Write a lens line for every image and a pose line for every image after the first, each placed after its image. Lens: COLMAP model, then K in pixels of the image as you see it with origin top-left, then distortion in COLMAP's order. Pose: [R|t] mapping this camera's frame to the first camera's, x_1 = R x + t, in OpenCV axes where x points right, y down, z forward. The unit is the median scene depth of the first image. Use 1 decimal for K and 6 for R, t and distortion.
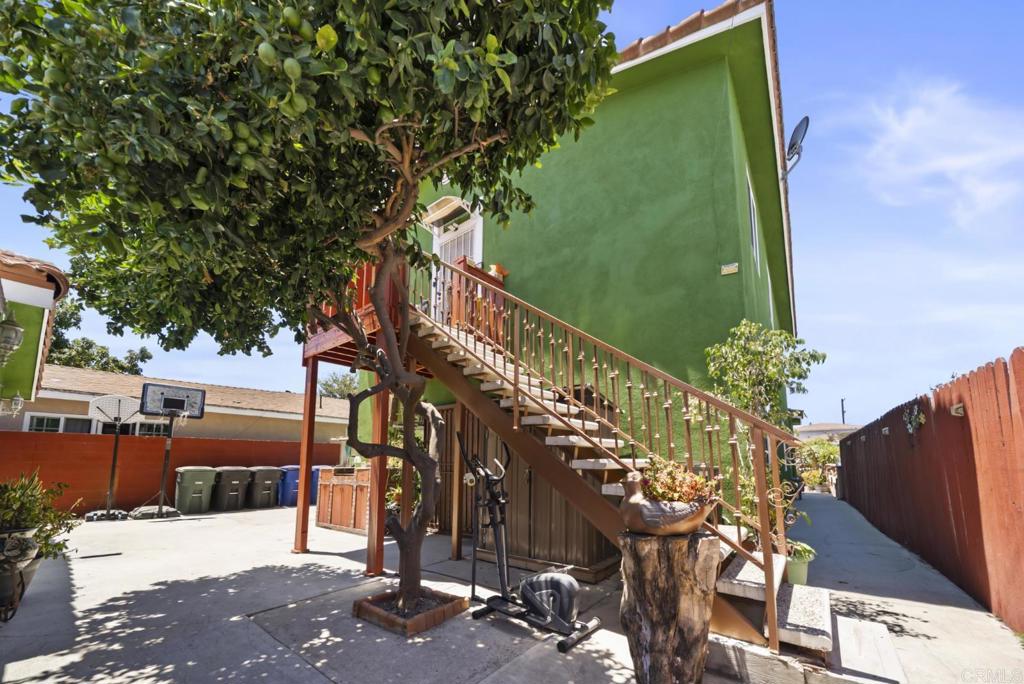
lens RADIAL K [[385.1, 0, 498.4], [0, 385.1, 412.9], [0, 0, 1]] dist [-0.000698, -0.000160]
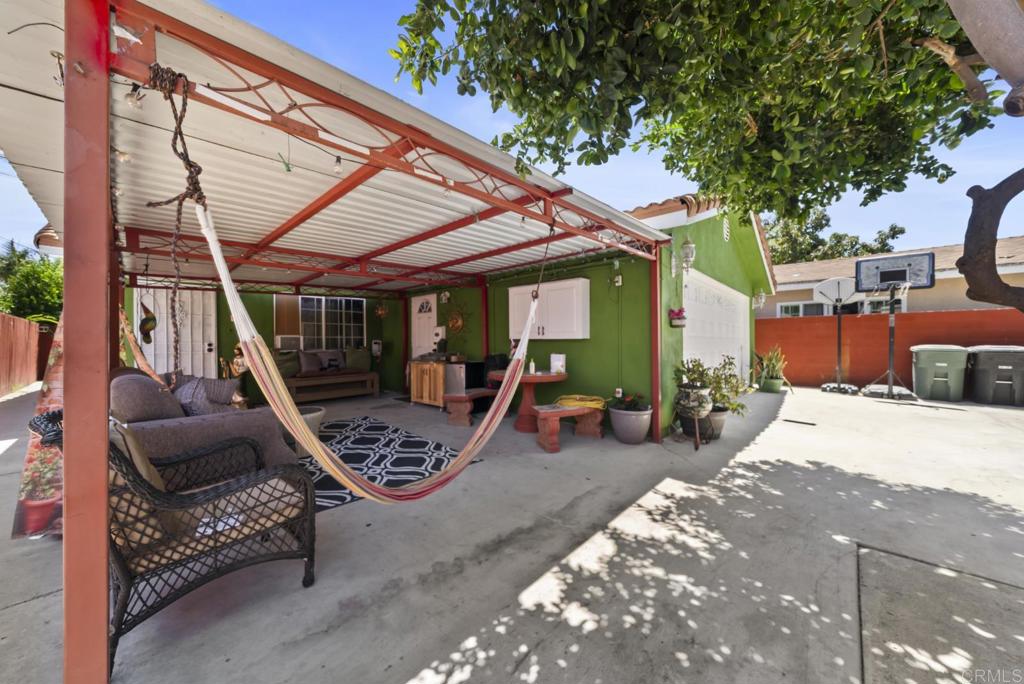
lens RADIAL K [[346.0, 0, 512.0], [0, 346.0, 342.0], [0, 0, 1]] dist [-0.009464, 0.000190]
pose [[-0.063775, 0.000994, -0.997964, 0.015538], [0.128742, 0.991652, -0.007240, 0.021197], [0.989625, -0.128942, -0.063370, 0.152093]]
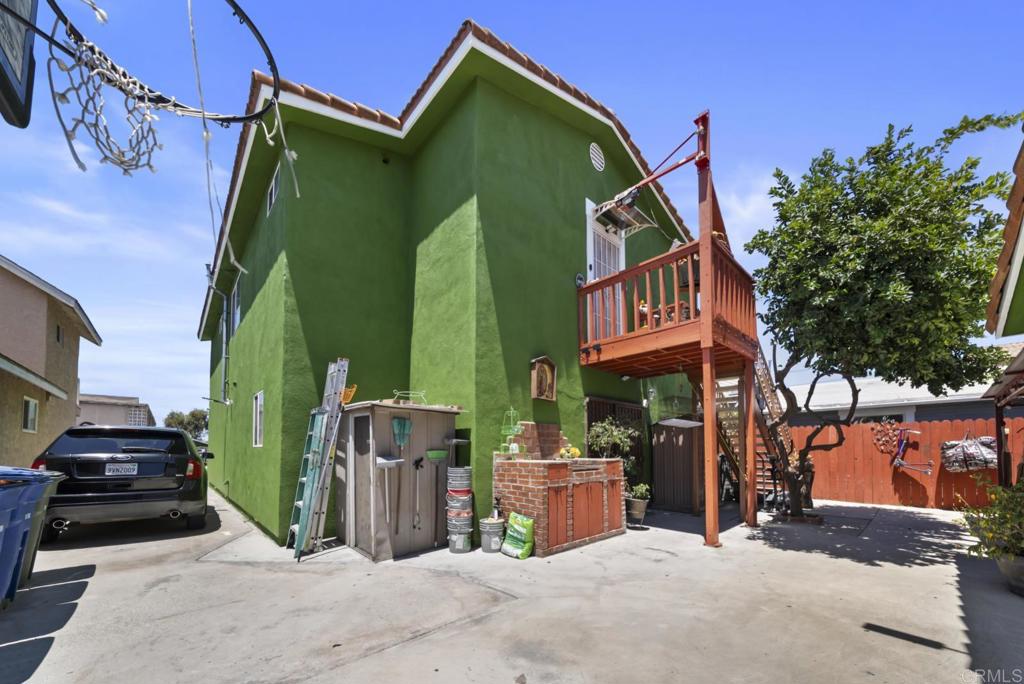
lens RADIAL K [[372.7, 0, 515.8], [0, 372.7, 439.6], [0, 0, 1]] dist [-0.000866, -0.000060]
pose [[0.127537, 0.032605, 0.991298, -0.926043], [-0.128759, 0.991546, -0.016048, 0.107826], [-0.983441, -0.125592, 0.130657, 0.854427]]
